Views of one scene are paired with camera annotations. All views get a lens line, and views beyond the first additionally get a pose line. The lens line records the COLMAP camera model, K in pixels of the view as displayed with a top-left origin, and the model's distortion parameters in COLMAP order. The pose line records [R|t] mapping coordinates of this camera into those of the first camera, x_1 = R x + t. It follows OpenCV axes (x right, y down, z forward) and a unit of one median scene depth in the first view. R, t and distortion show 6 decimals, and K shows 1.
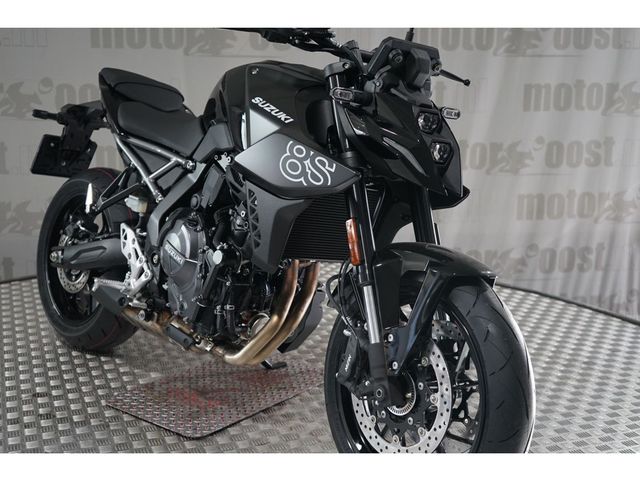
lens RADIAL K [[926.0, 0, 320.0], [0, 926.0, 240.0], [0, 0, 1]] dist [0.027895, 0.043551]
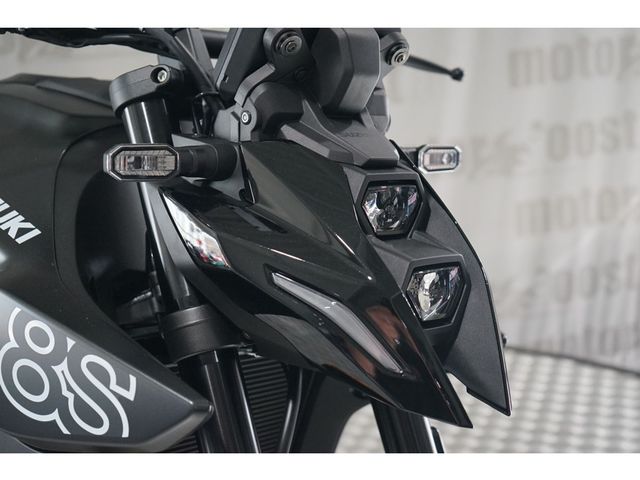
lens RADIAL K [[926.0, 0, 320.0], [0, 926.0, 240.0], [0, 0, 1]] dist [0.027895, 0.043551]
pose [[0.992626, -0.115743, 0.036025, 0.071538], [0.114899, 0.993070, 0.024687, -0.122849], [-0.038632, -0.020366, 0.999046, 0.614808]]
